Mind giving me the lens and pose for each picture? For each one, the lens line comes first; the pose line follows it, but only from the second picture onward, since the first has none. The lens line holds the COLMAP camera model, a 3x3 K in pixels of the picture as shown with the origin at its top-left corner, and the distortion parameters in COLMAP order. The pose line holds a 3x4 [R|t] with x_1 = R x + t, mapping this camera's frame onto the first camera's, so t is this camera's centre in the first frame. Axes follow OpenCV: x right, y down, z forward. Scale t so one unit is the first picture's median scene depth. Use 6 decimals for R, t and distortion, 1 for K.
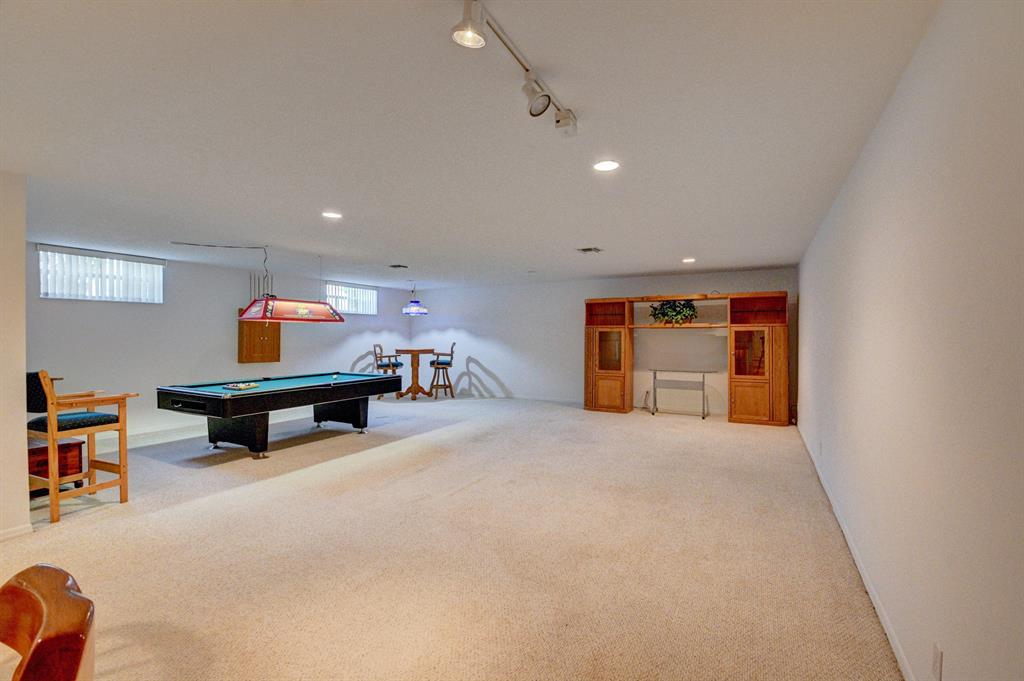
lens RADIAL K [[451.9, 0, 513.8], [0, 451.9, 338.8], [0, 0, 1]] dist [0.004738, -0.015540]
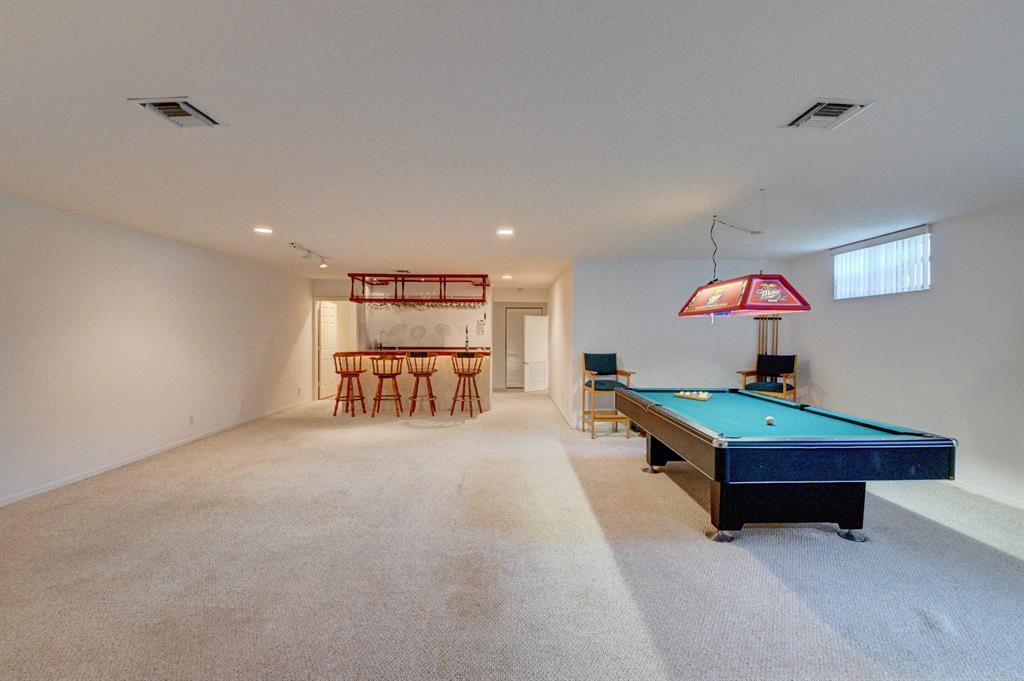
lens RADIAL K [[451.9, 0, 514.2], [0, 451.9, 339.0], [0, 0, 1]] dist [0.004738, -0.015540]
pose [[-0.877939, 0.000476, -0.478772, 0.097086], [-0.007315, 0.999869, 0.014408, -0.009943], [0.478717, 0.016152, -0.877821, 1.425810]]
